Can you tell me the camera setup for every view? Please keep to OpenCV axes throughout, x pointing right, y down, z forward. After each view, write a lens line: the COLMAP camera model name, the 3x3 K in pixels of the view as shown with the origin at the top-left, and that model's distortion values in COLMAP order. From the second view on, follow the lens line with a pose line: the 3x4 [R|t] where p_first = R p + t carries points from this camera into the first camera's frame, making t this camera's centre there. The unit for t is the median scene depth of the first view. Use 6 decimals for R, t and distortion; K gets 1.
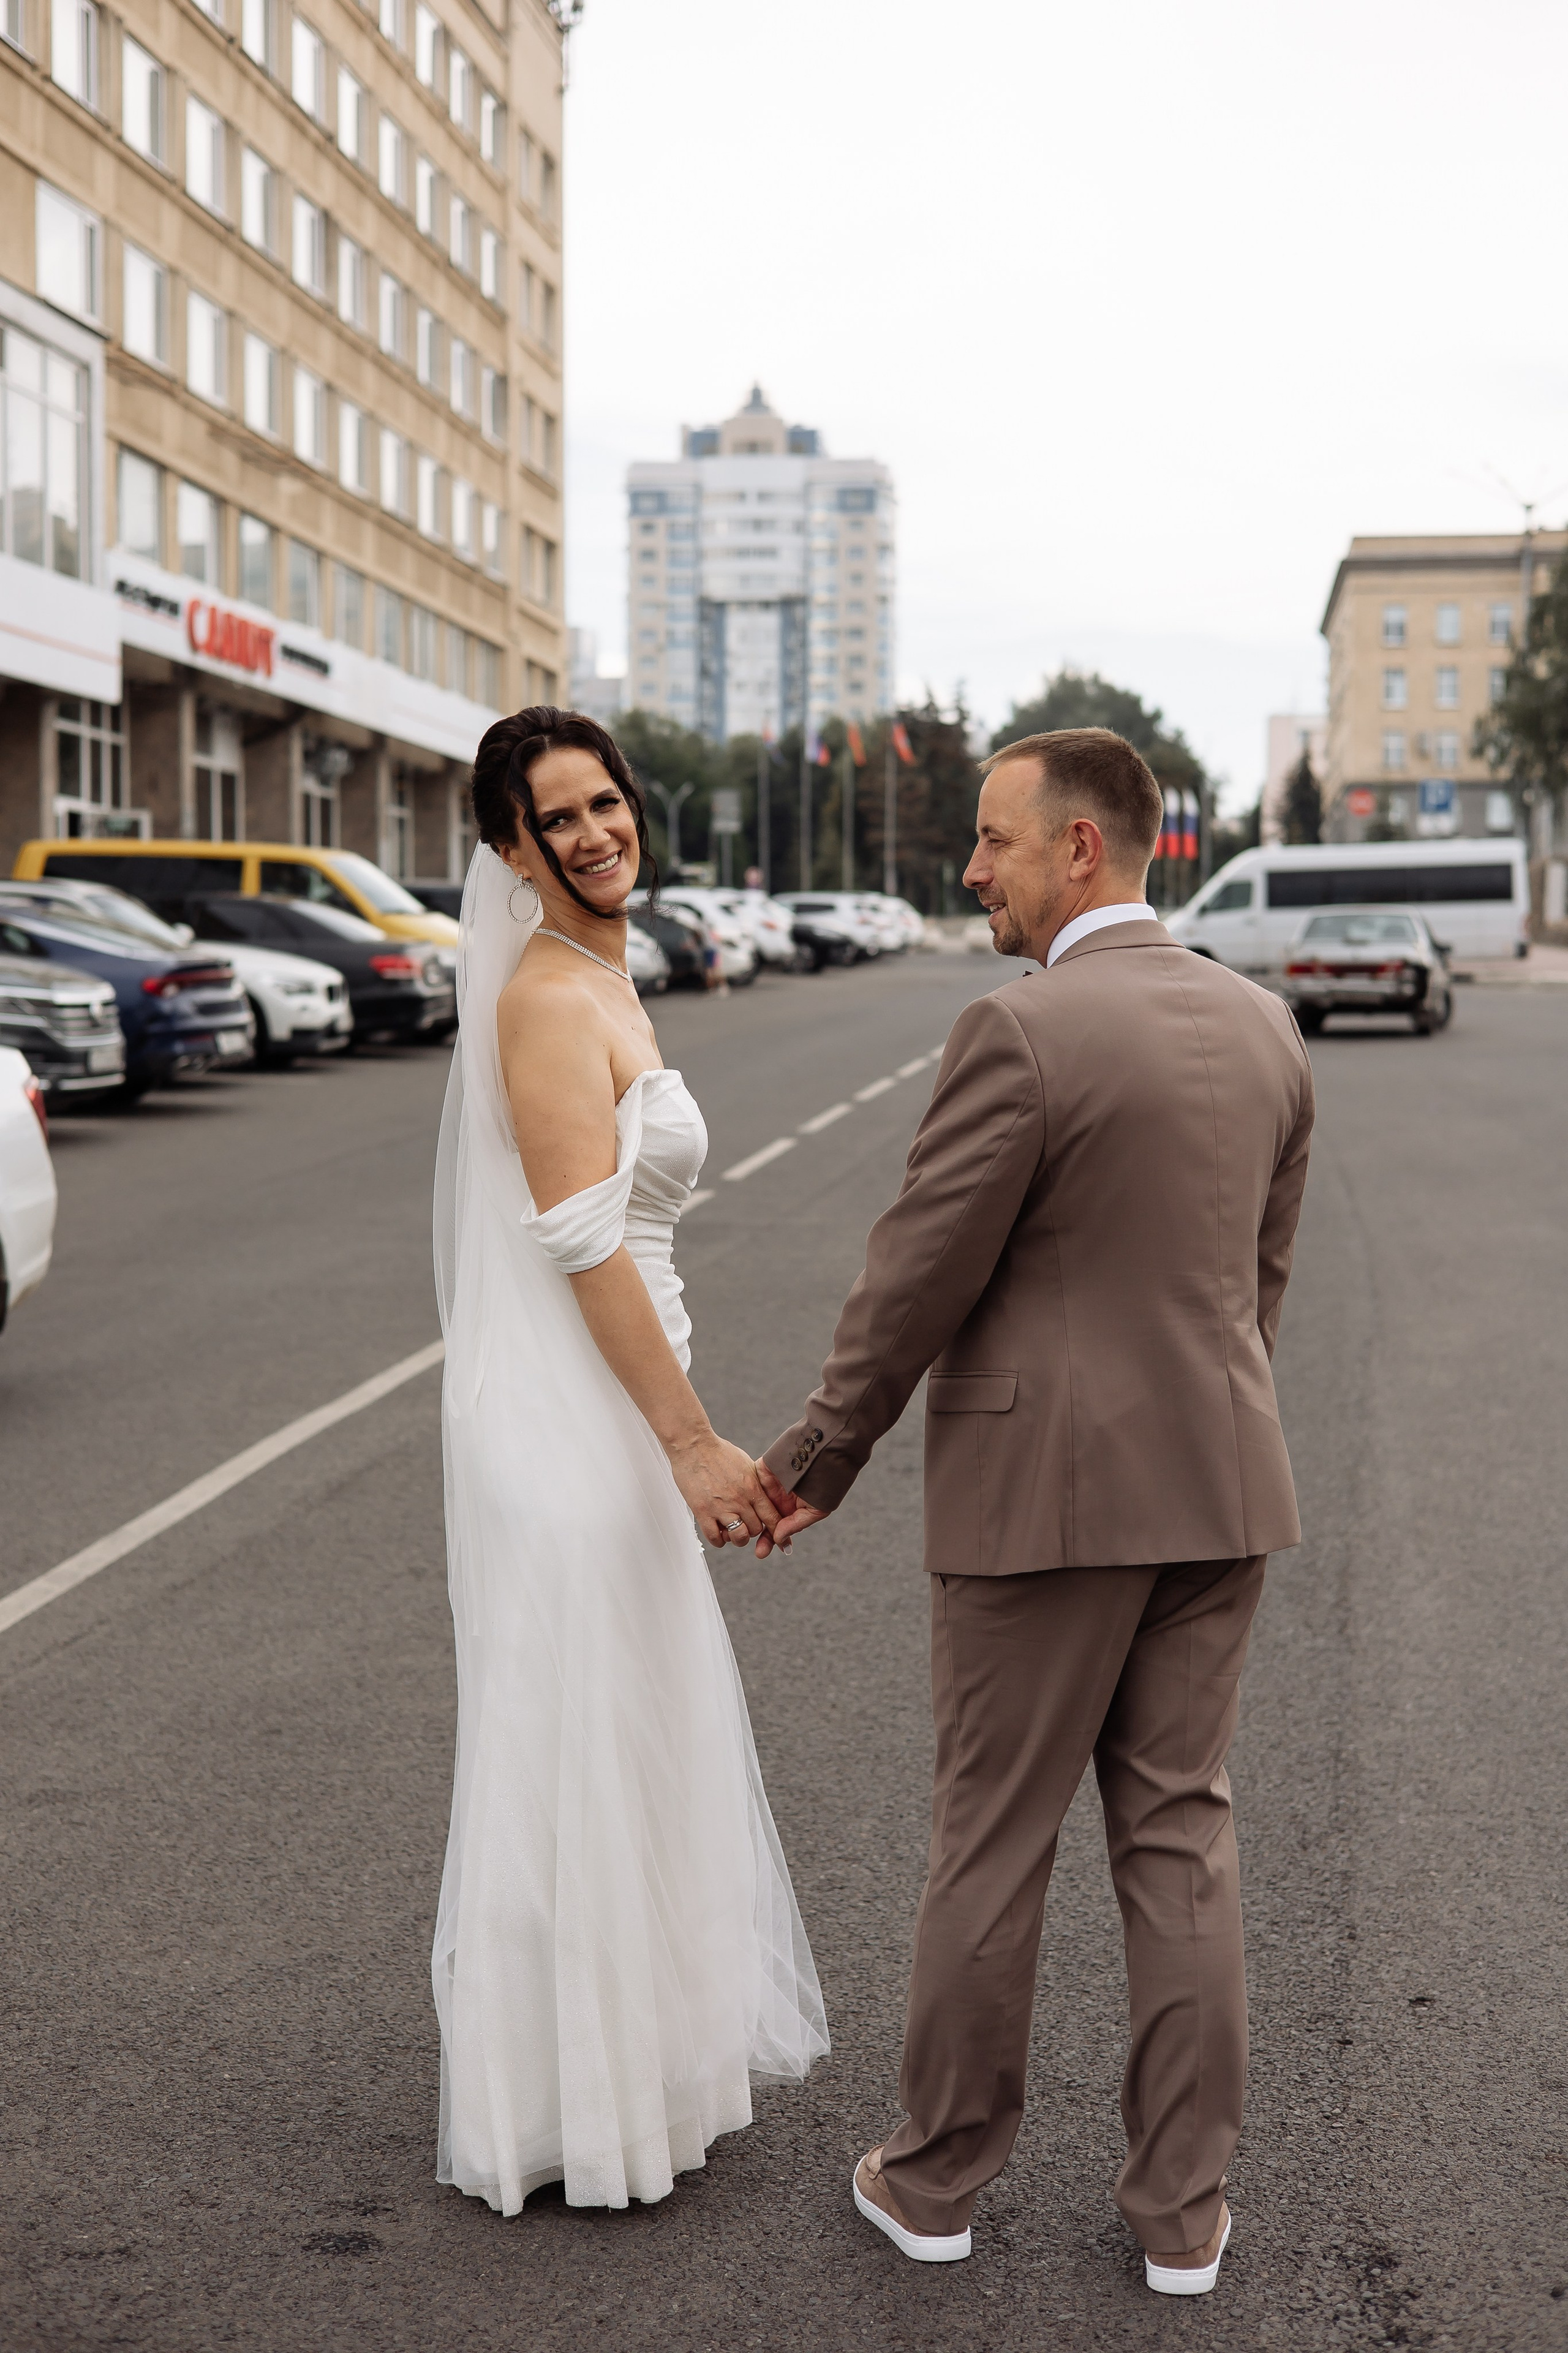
lens RADIAL K [[3142.8, 0, 783.0], [0, 3142.8, 1127.2], [0, 0, 1]] dist [0.022229, -0.033569]
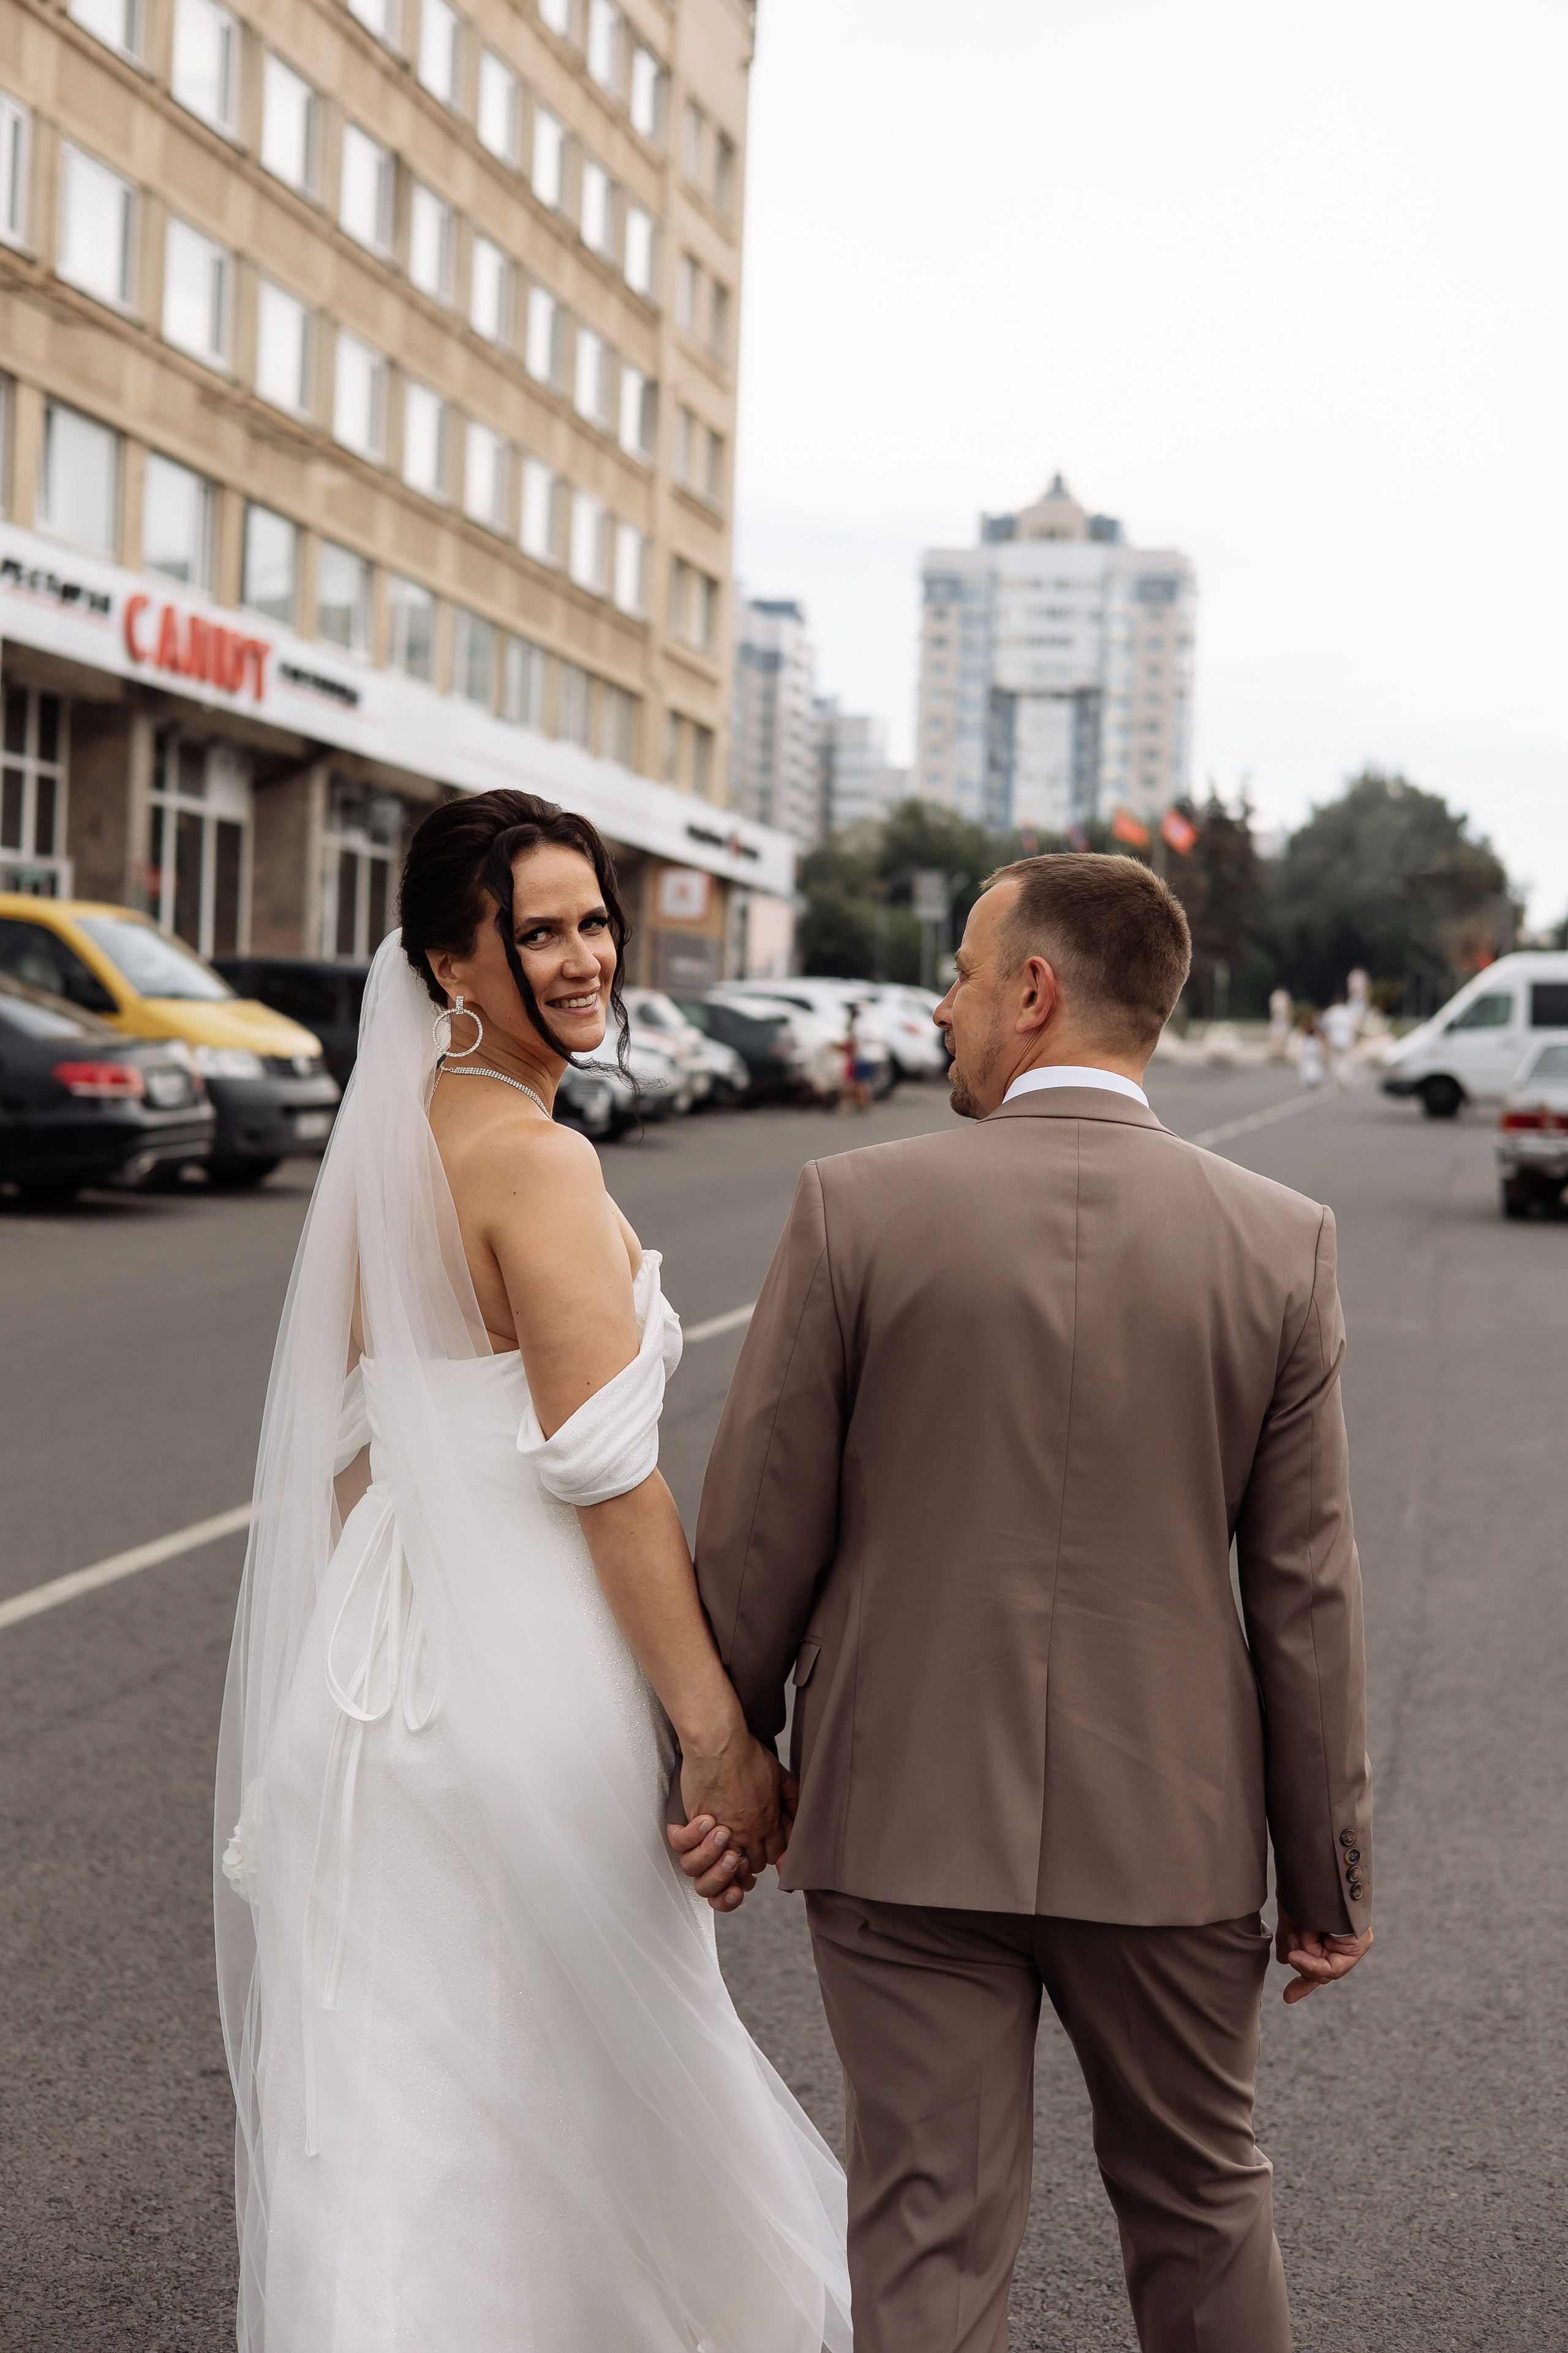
lens RADIAL K [[3142.8, 0, 783.0], [0, 3142.8, 1127.2], [0, 0, 1]] dist [0.022229, -0.033569]
pose [[0.994828, 0.036200, -0.094901, 0.034896], [-0.039022, 0.998845, -0.028051, -0.011811], [0.093776, 0.031609, 0.995091, 0.150048]]
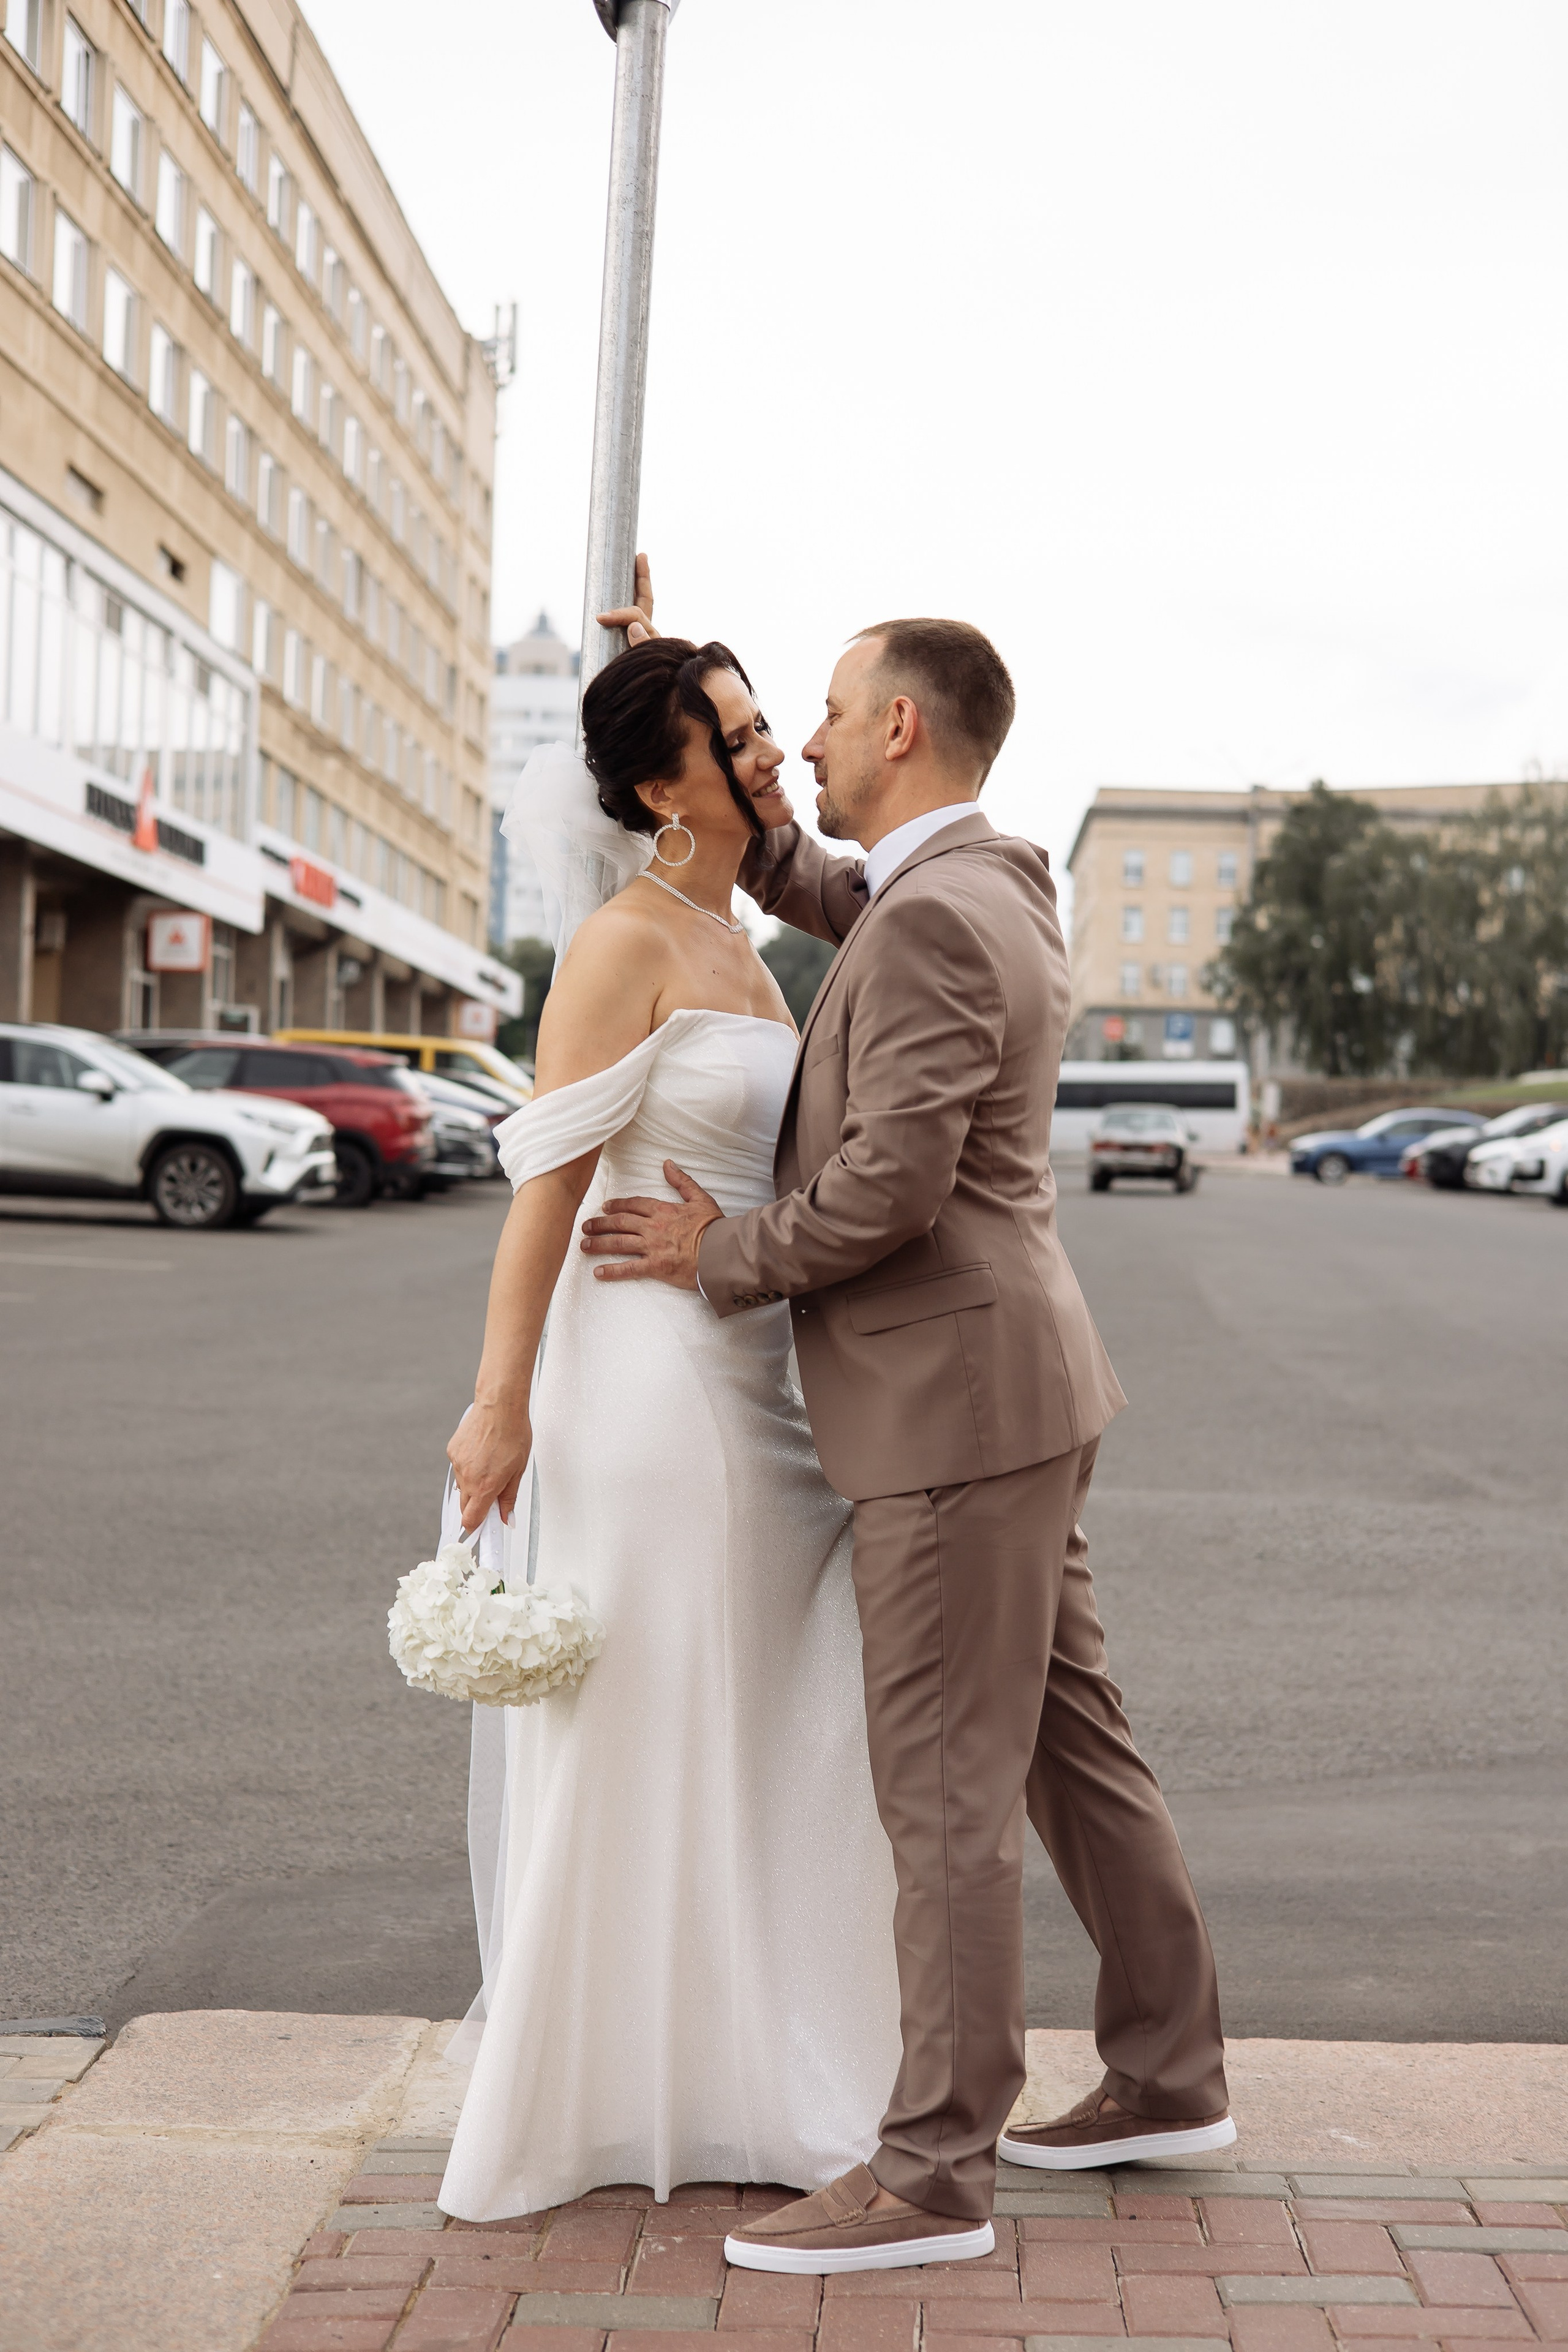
lens RADIAL K [[3254.6, 0, 784.0], [0, 3254.6, 1176.0], [0, 0, 1]] dist [0.018362, 0.025853]
pose [[0.995364, 0.031233, 0.090970, -0.068369], [-0.026601, 0.998309, -0.051689, 0.027178], [-0.092430, 0.049029, 0.994511, -0.289259]]
